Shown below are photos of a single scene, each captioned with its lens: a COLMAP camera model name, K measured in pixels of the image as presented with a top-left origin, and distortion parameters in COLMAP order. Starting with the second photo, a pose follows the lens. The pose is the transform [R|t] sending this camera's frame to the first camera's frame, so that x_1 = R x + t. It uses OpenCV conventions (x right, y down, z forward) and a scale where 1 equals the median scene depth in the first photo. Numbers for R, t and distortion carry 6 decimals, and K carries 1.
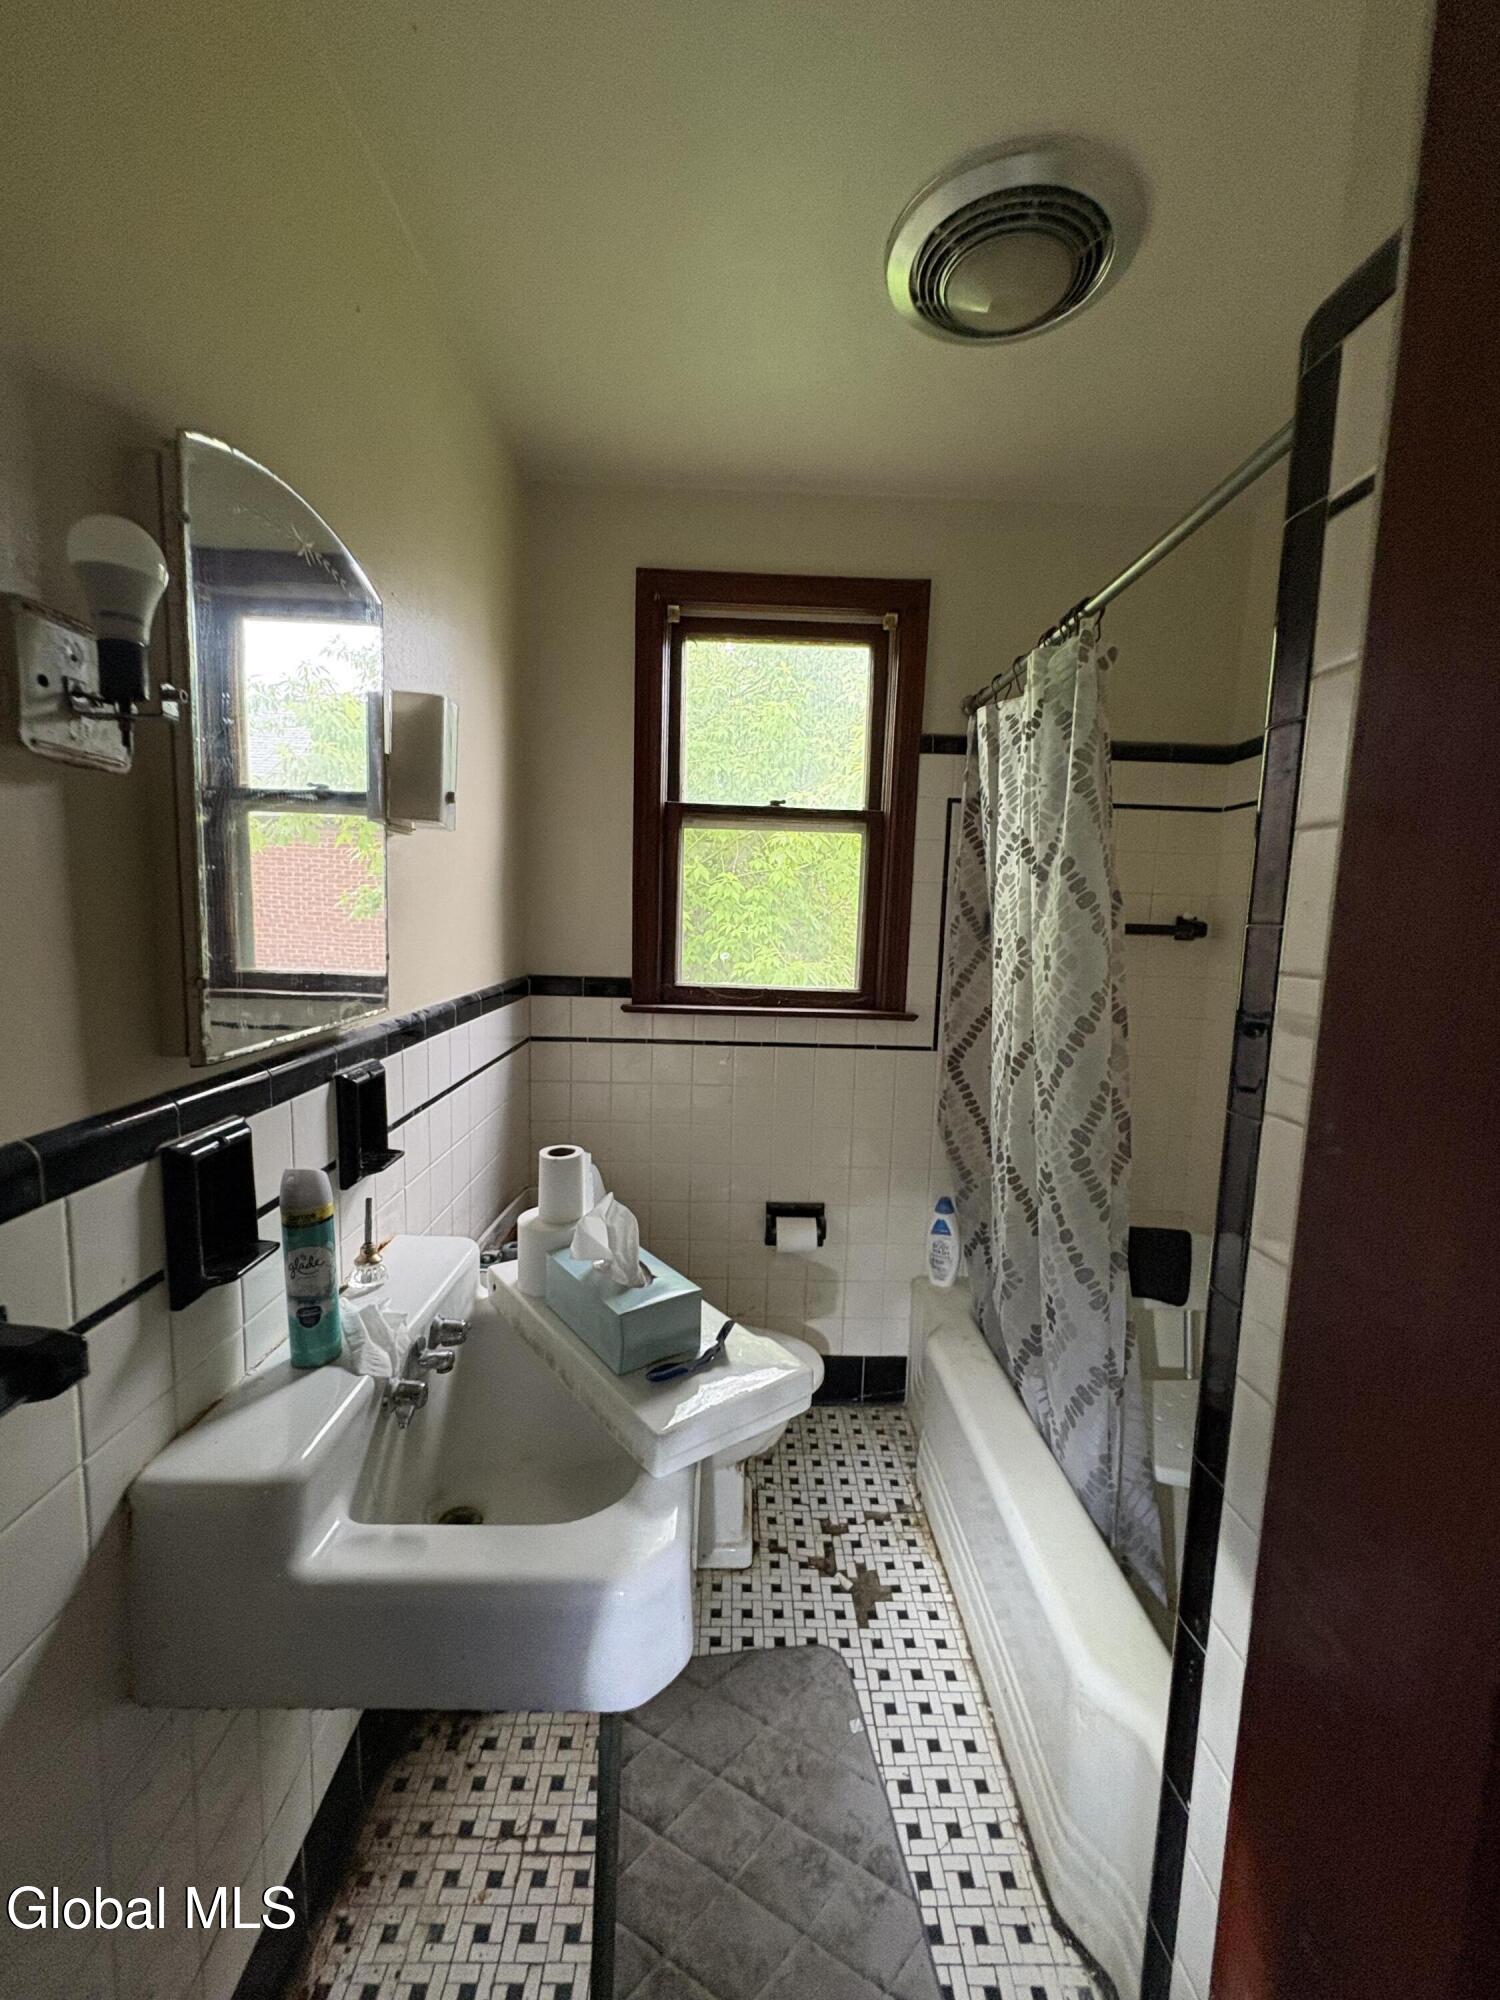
lens RADIAL K [[793.9, 0, 749.8], [0, 793.9, 998.2], [0, 0, 1]] dist [0.000675, 0.000274]
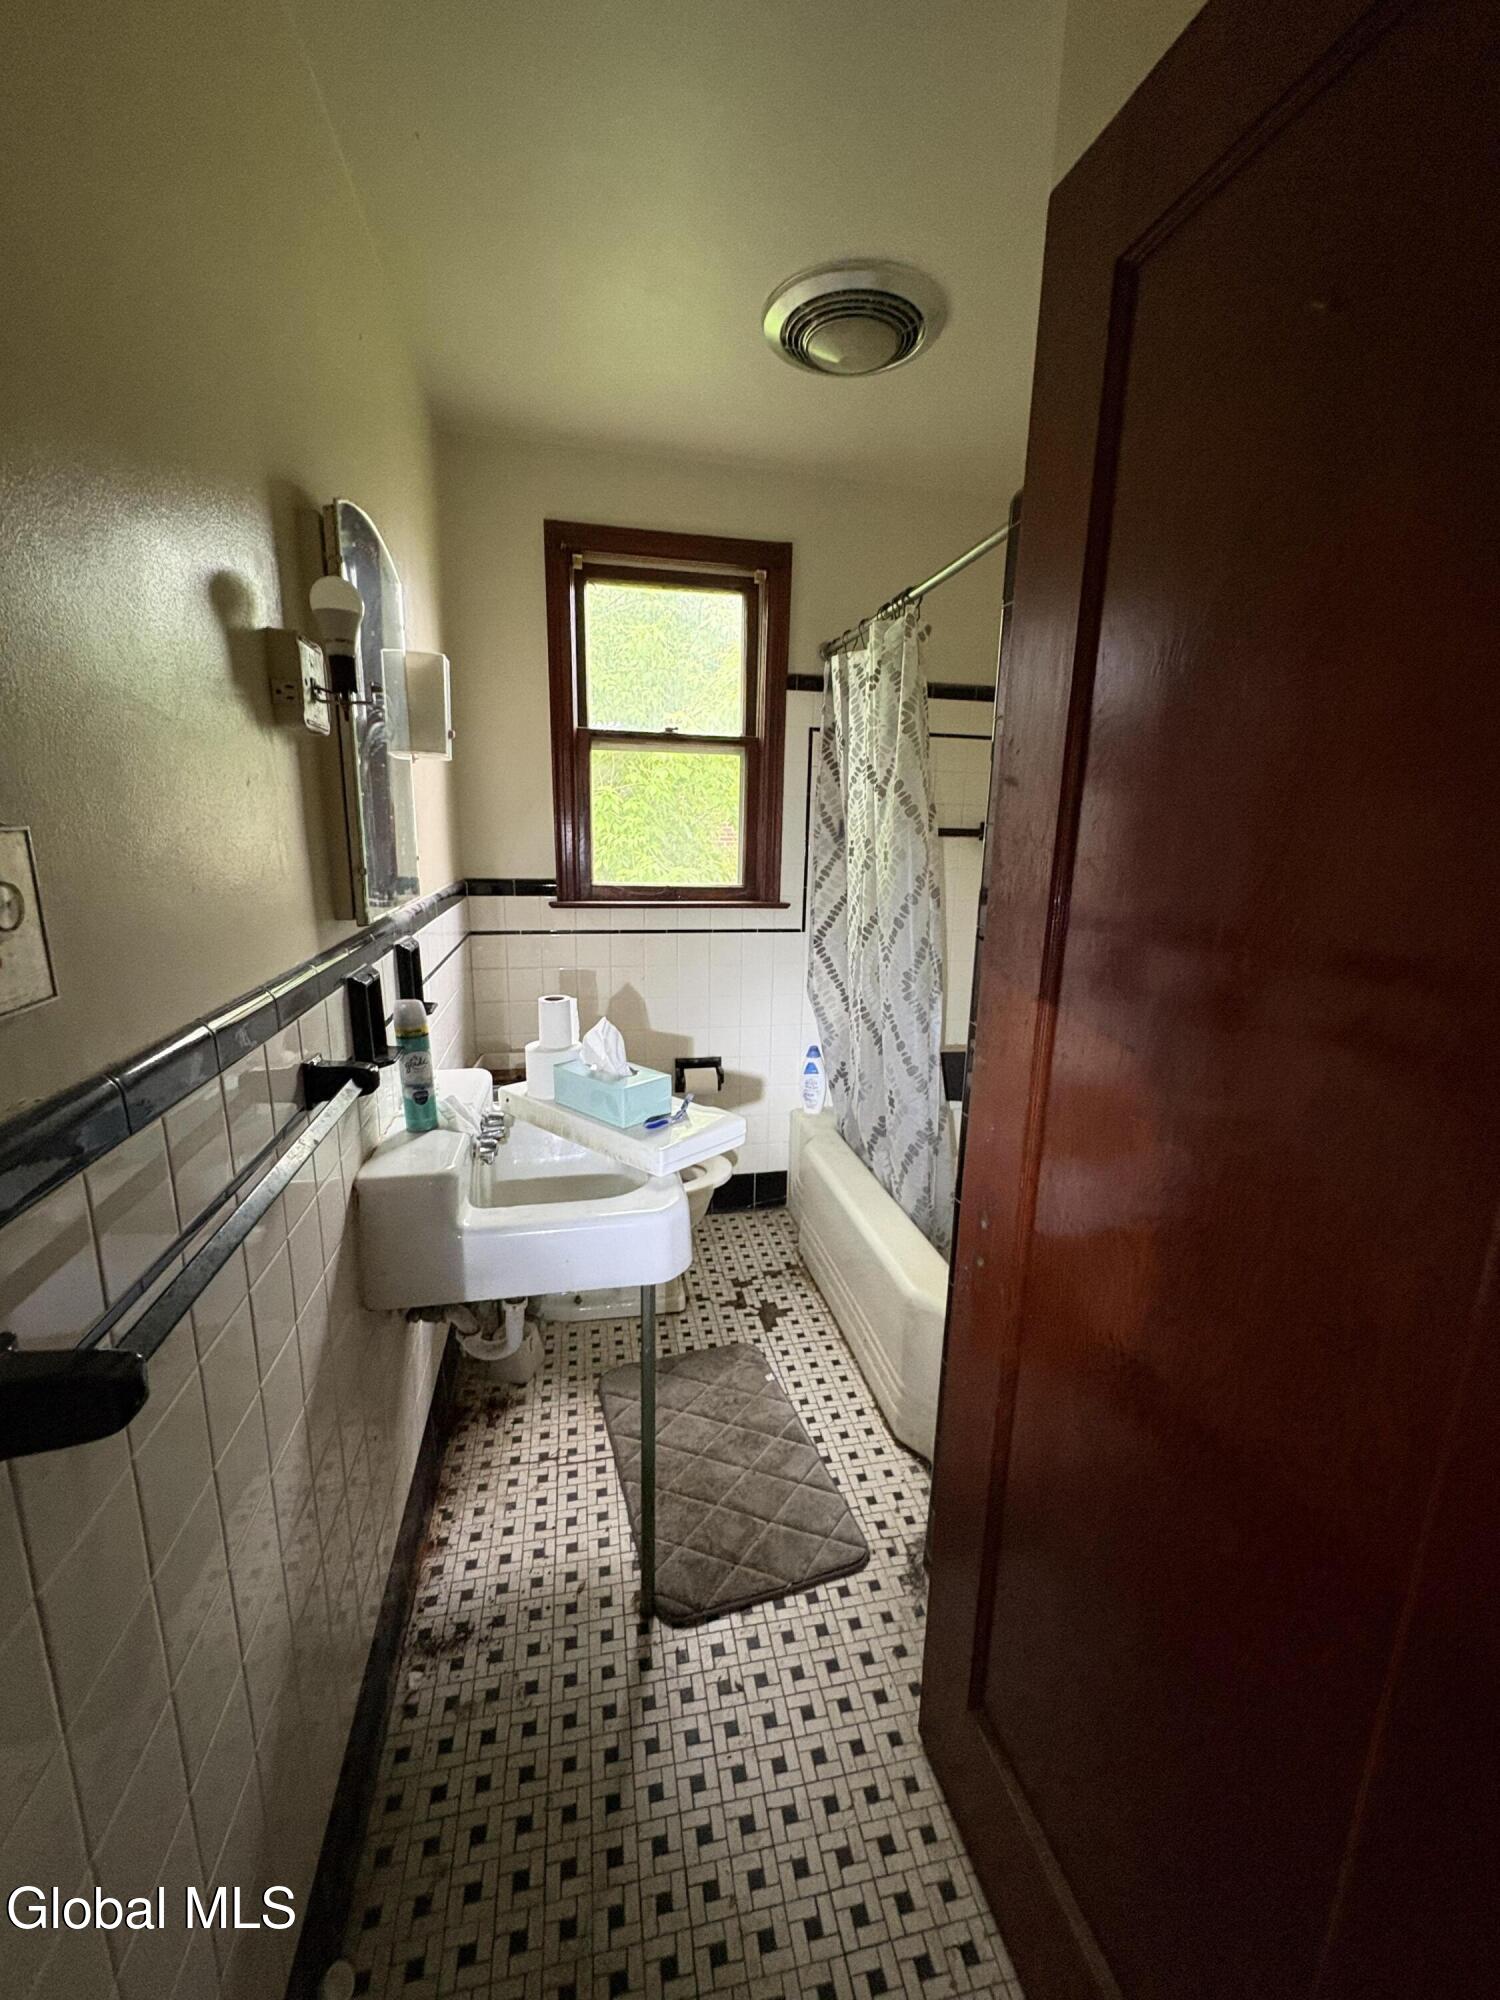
lens RADIAL K [[793.9, 0, 752.2], [0, 793.9, 996.3], [0, 0, 1]] dist [0.000675, 0.000274]
pose [[0.981796, -0.050124, 0.183203, -0.110397], [0.030247, 0.993502, 0.109722, 0.034864], [-0.187513, -0.102184, 0.976933, -0.304634]]
